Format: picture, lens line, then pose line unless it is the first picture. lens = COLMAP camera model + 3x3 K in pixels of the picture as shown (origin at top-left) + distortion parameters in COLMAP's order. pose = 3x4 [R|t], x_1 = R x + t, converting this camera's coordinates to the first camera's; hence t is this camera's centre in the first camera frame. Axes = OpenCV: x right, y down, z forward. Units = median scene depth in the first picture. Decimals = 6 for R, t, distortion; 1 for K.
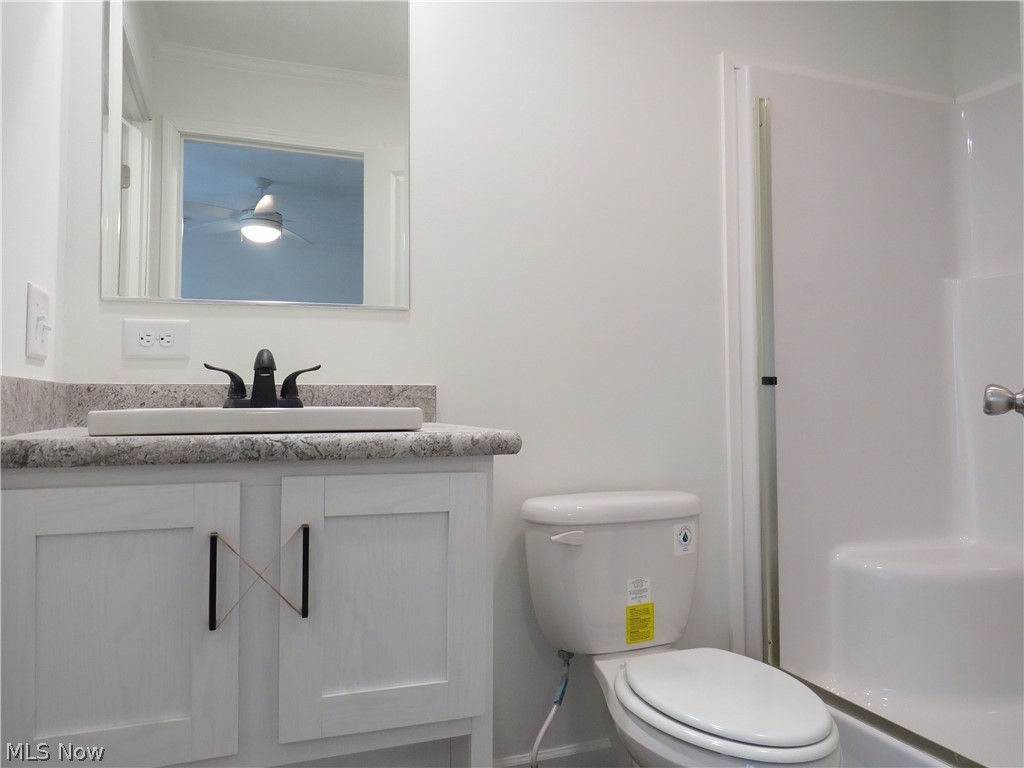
lens RADIAL K [[741.2, 0, 509.1], [0, 741.2, 366.7], [0, 0, 1]] dist [-0.004853, 0.002105]
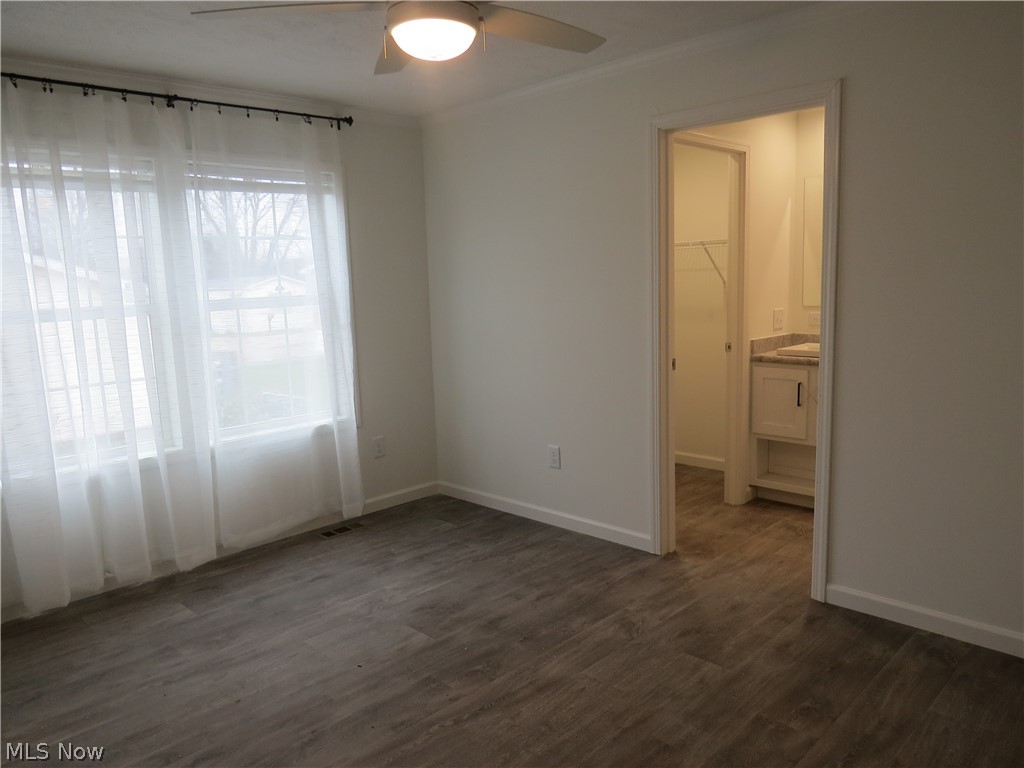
lens RADIAL K [[723.9, 0, 511.7], [0, 723.9, 387.0], [0, 0, 1]] dist [-0.003367, 0.001048]
pose [[0.424935, 0.124848, -0.896573, 2.138709], [0.073268, 0.982450, 0.171532, -0.465059], [0.902254, -0.138580, 0.408330, -1.742910]]
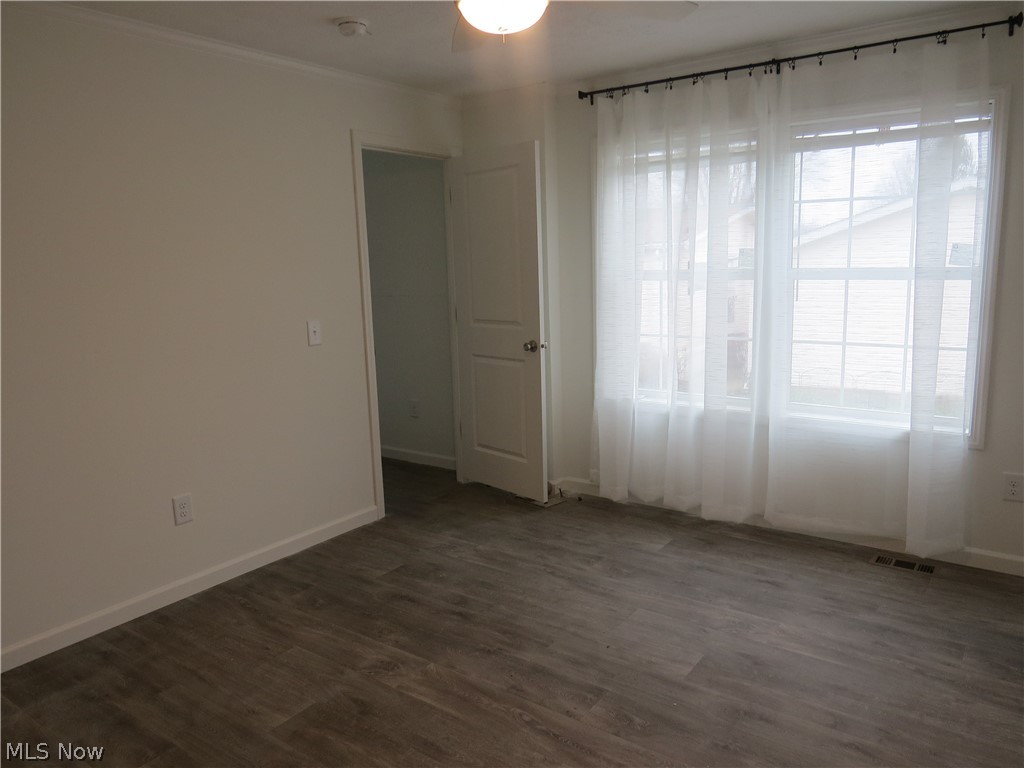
lens RADIAL K [[750.2, 0, 544.8], [0, 750.2, 376.1], [0, 0, 1]] dist [0.005366, -0.000271]
pose [[-0.806678, 0.111123, -0.580451, 1.454258], [0.046010, 0.990991, 0.125777, -0.389571], [0.589198, 0.074755, -0.804523, 0.271997]]
